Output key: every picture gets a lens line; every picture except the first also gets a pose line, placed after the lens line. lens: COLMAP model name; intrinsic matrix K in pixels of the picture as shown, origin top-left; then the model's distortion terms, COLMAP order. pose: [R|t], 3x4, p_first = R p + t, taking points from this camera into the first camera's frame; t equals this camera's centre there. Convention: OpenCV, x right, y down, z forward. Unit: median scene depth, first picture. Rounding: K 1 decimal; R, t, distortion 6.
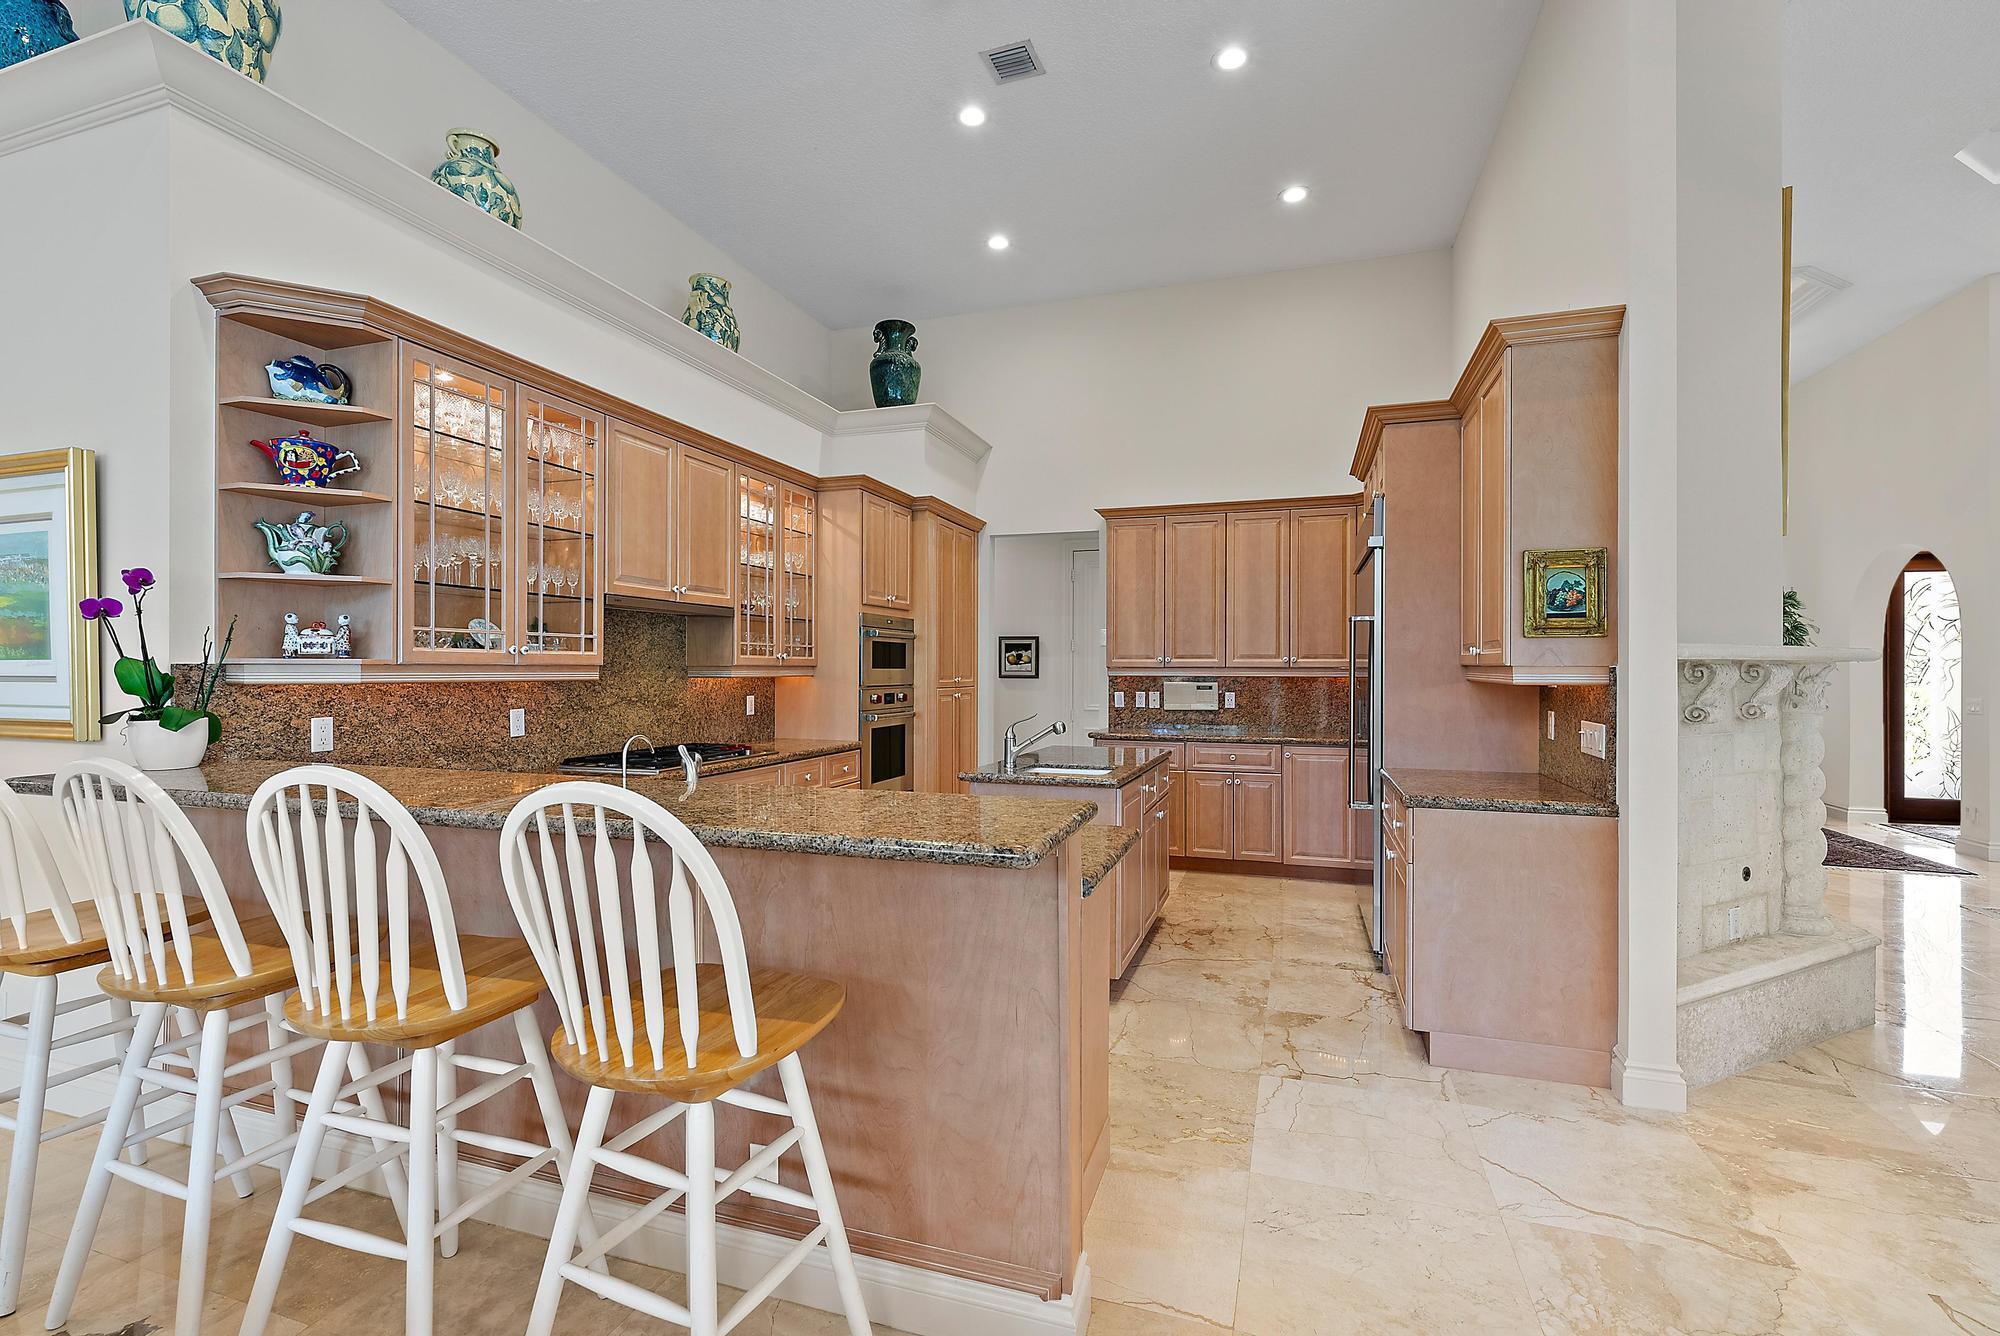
lens RADIAL K [[891.8, 0, 1001.8], [0, 891.8, 671.0], [0, 0, 1]] dist [-0.000117, -0.000012]
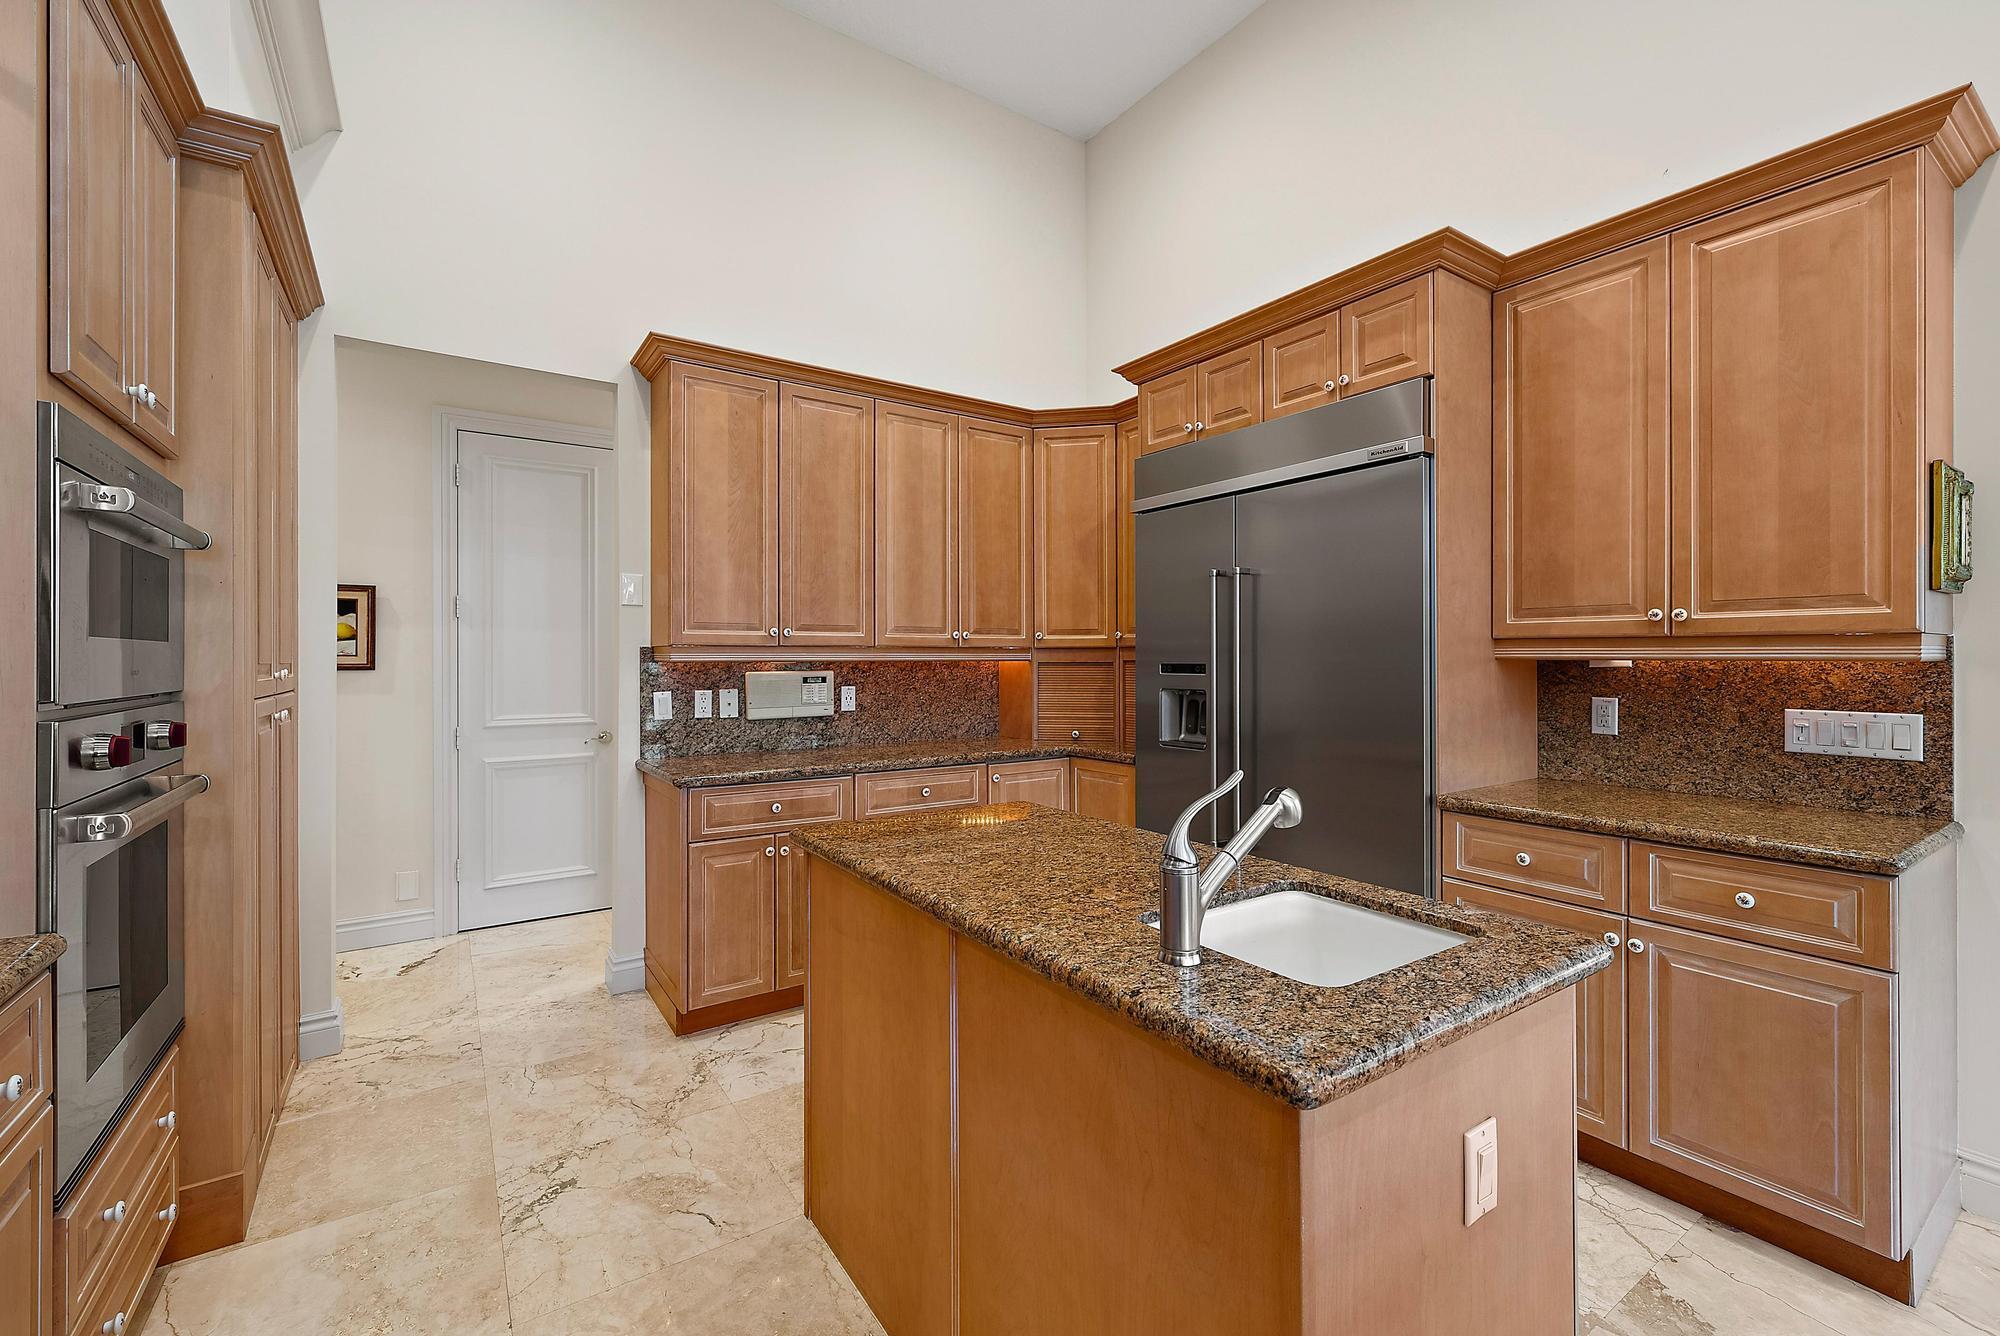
lens RADIAL K [[844.8, 0, 1007.5], [0, 844.8, 660.0], [0, 0, 1]] dist [0.001287, 0.000045]
pose [[0.595799, -0.005636, 0.803114, -0.160399], [0.005692, 0.999980, 0.002794, 0.004145], [-0.803114, 0.002907, 0.595819, 0.552887]]
